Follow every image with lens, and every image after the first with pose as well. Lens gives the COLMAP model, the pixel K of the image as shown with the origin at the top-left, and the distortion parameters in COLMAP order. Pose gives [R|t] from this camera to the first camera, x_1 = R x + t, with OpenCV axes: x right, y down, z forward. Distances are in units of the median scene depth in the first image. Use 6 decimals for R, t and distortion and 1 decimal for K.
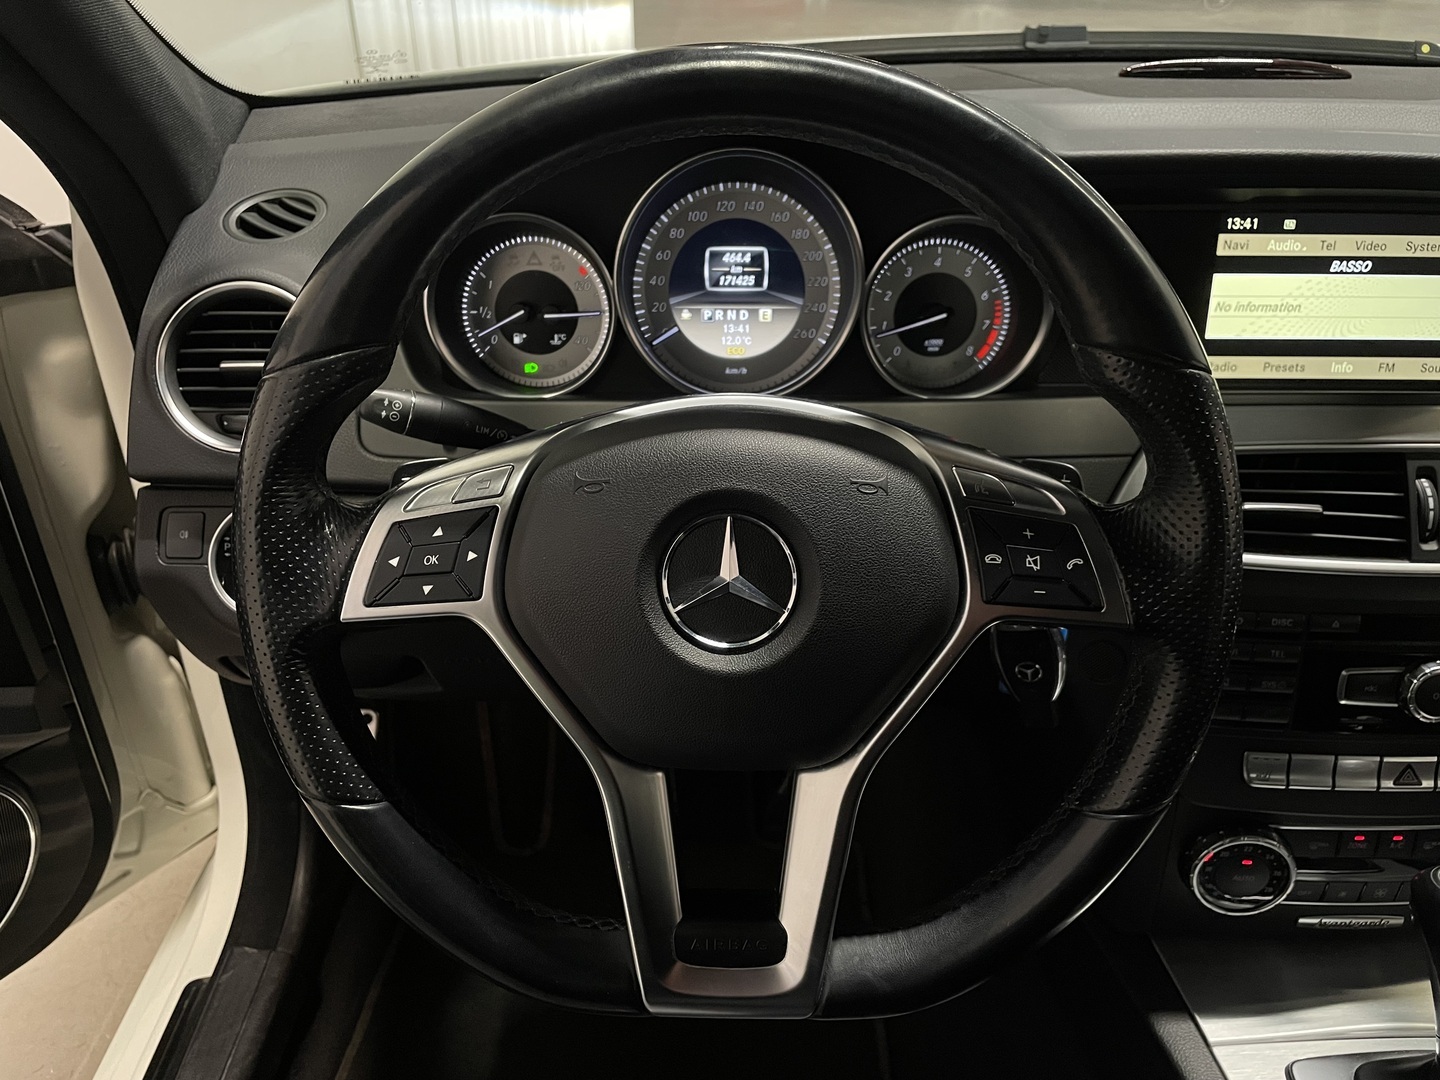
lens RADIAL K [[1086.5, 0, 721.1], [0, 1086.5, 530.1], [0, 0, 1]] dist [0.054121, -0.068307]
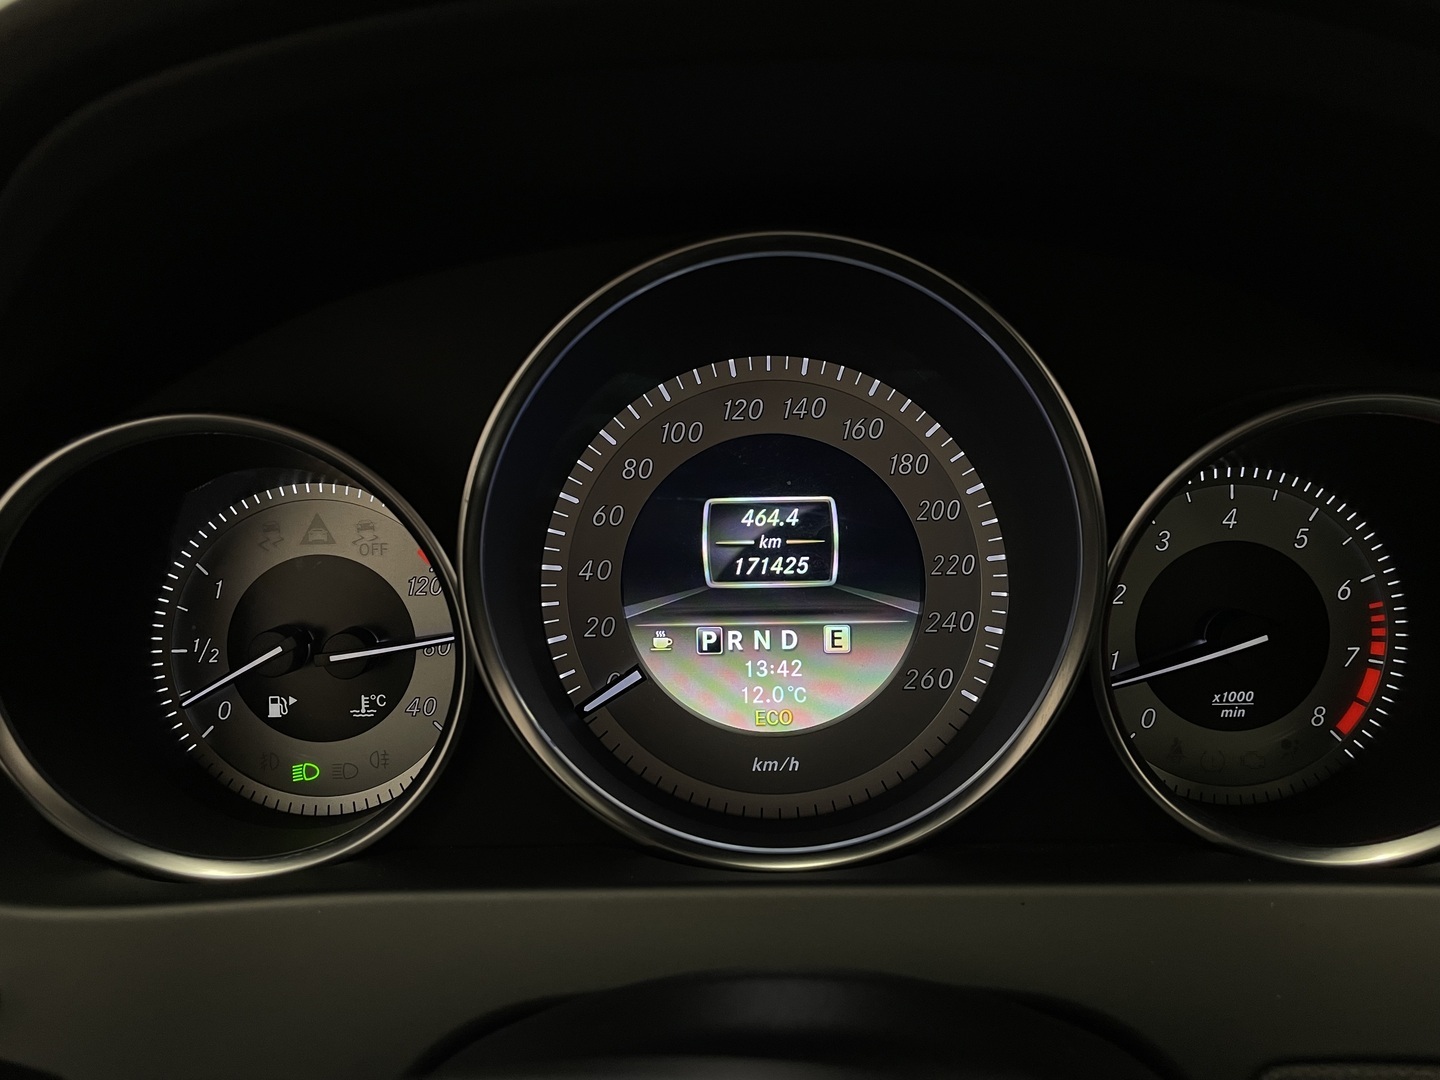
lens RADIAL K [[1086.5, 0, 738.6], [0, 1086.5, 494.7], [0, 0, 1]] dist [0.054121, -0.068307]
pose [[0.999644, -0.022535, -0.014276, 0.007997], [0.018148, 0.966706, -0.255244, -0.144569], [0.019552, 0.254894, 0.966771, 0.563667]]
